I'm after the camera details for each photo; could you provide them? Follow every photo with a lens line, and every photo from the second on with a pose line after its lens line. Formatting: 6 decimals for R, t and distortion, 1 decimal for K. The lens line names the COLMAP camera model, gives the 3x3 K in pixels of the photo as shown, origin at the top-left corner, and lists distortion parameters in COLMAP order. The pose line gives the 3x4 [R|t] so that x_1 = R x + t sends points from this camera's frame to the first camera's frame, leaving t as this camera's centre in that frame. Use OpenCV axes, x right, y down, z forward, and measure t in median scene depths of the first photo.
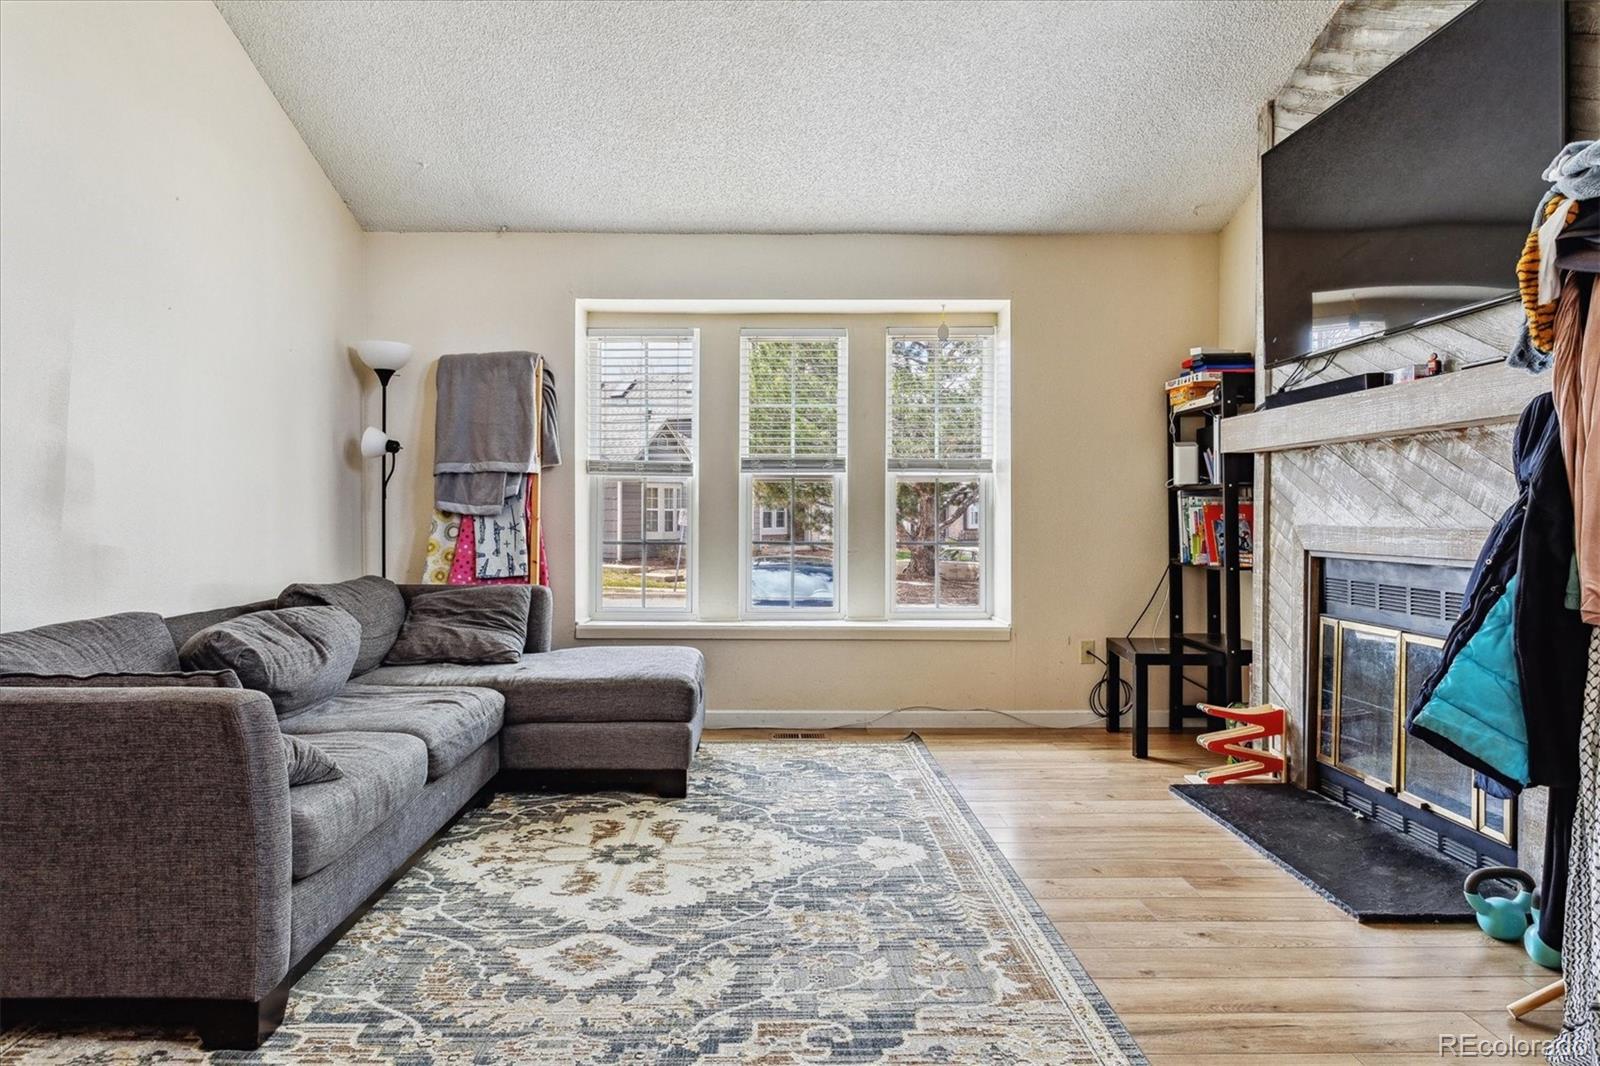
lens RADIAL K [[1004.1, 0, 774.8], [0, 1004.1, 524.5], [0, 0, 1]] dist [-0.004876, 0.004486]
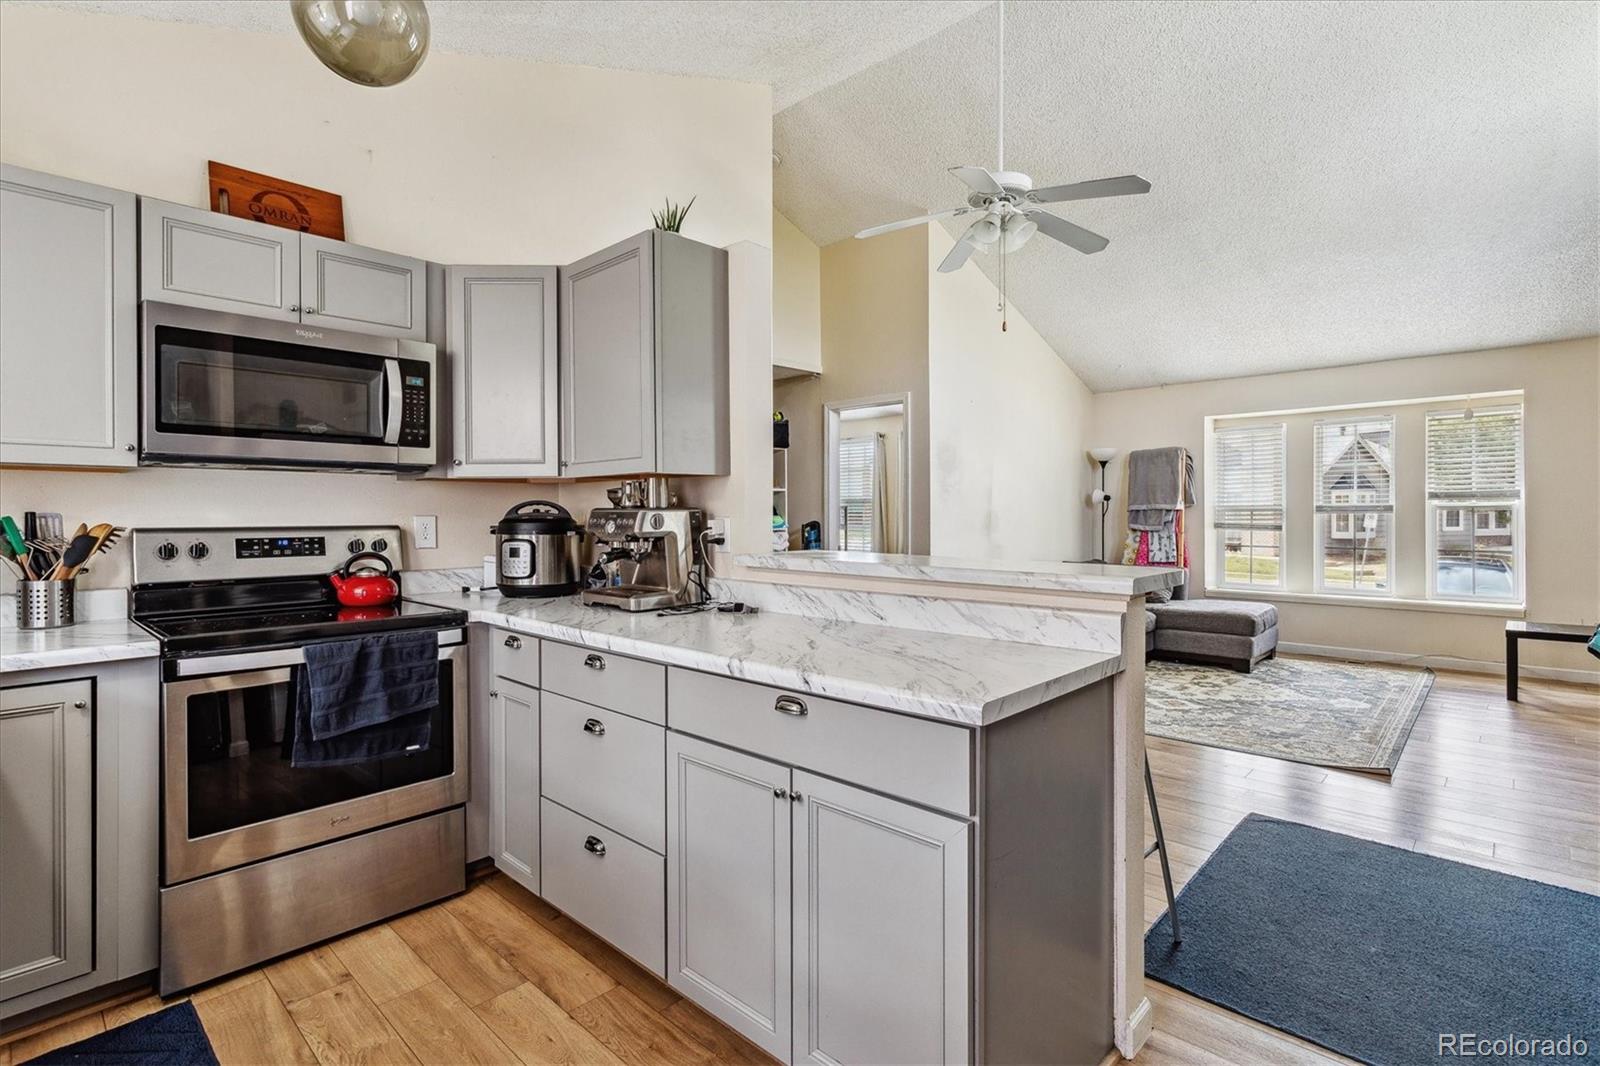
lens RADIAL K [[760.9, 0, 802.5], [0, 760.9, 514.9], [0, 0, 1]] dist [0.002456, 0.001061]
pose [[0.723739, -0.005207, -0.690054, 0.306862], [-0.001779, 0.999954, -0.009412, -0.031522], [0.690071, 0.008040, 0.723697, -0.707793]]
